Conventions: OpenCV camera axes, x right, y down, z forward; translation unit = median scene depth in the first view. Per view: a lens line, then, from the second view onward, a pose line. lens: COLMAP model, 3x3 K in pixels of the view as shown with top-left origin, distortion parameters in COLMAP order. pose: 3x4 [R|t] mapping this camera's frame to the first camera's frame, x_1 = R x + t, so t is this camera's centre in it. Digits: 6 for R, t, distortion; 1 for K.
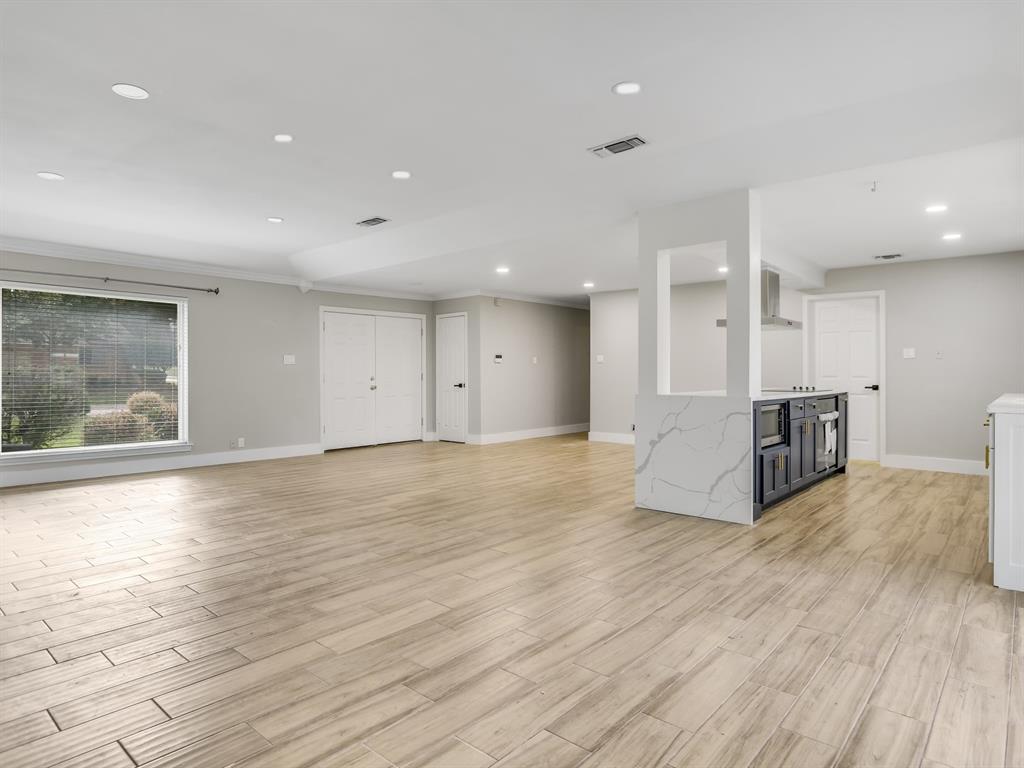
lens RADIAL K [[597.5, 0, 515.2], [0, 597.5, 370.4], [0, 0, 1]] dist [-0.027201, 0.005830]
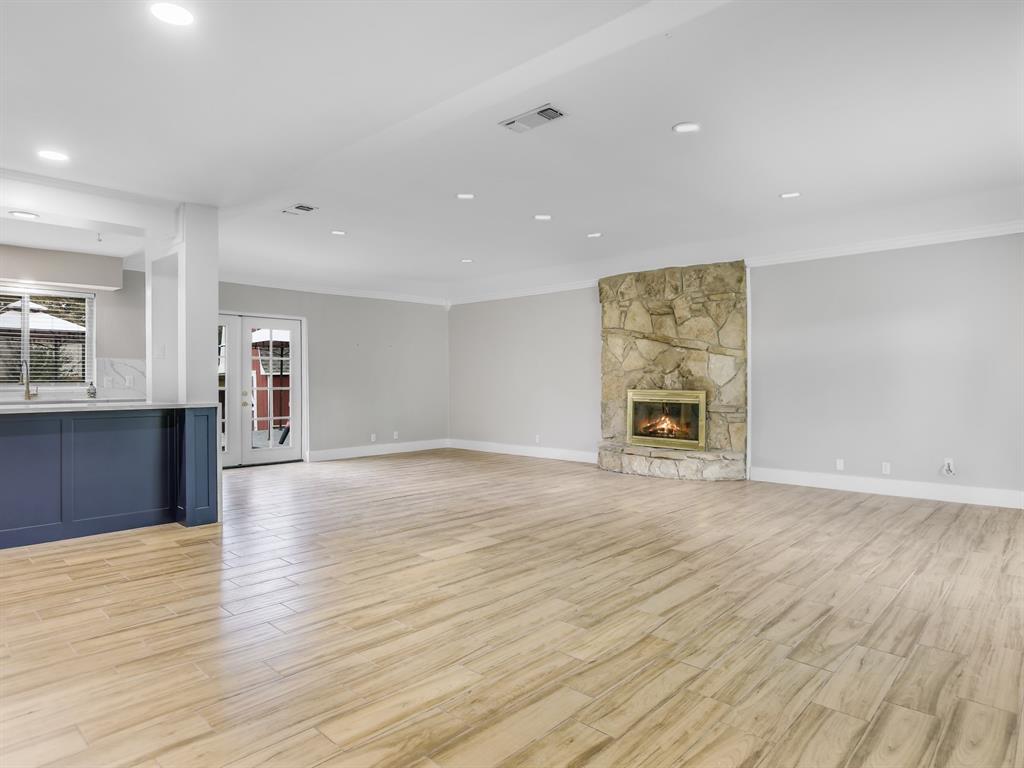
lens RADIAL K [[597.5, 0, 514.0], [0, 597.5, 381.6], [0, 0, 1]] dist [-0.027201, 0.005830]
pose [[-0.999489, 0.003718, 0.031761, -0.222969], [0.003437, 0.999955, -0.008885, 0.012742], [-0.031793, -0.008772, -0.999456, 1.475121]]
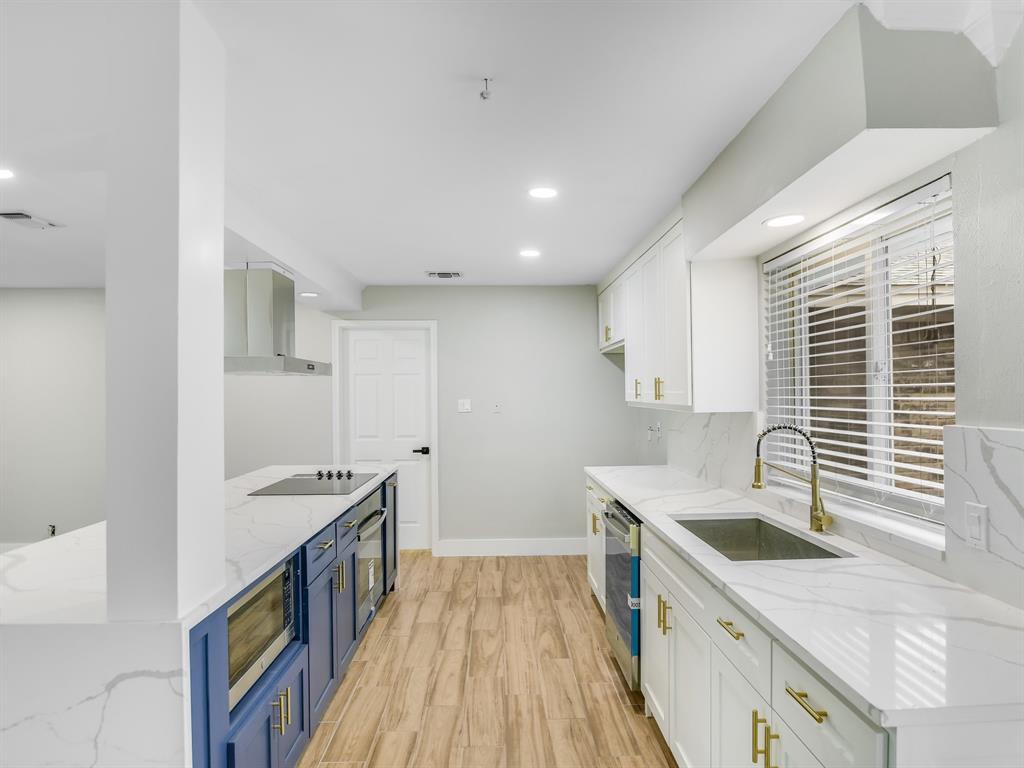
lens RADIAL K [[597.5, 0, 509.6], [0, 597.5, 389.5], [0, 0, 1]] dist [-0.027201, 0.005830]
pose [[0.739356, -0.005622, 0.673291, 0.207649], [0.005625, 0.999982, 0.002173, -0.055332], [-0.673291, 0.002180, 0.739375, 0.426300]]
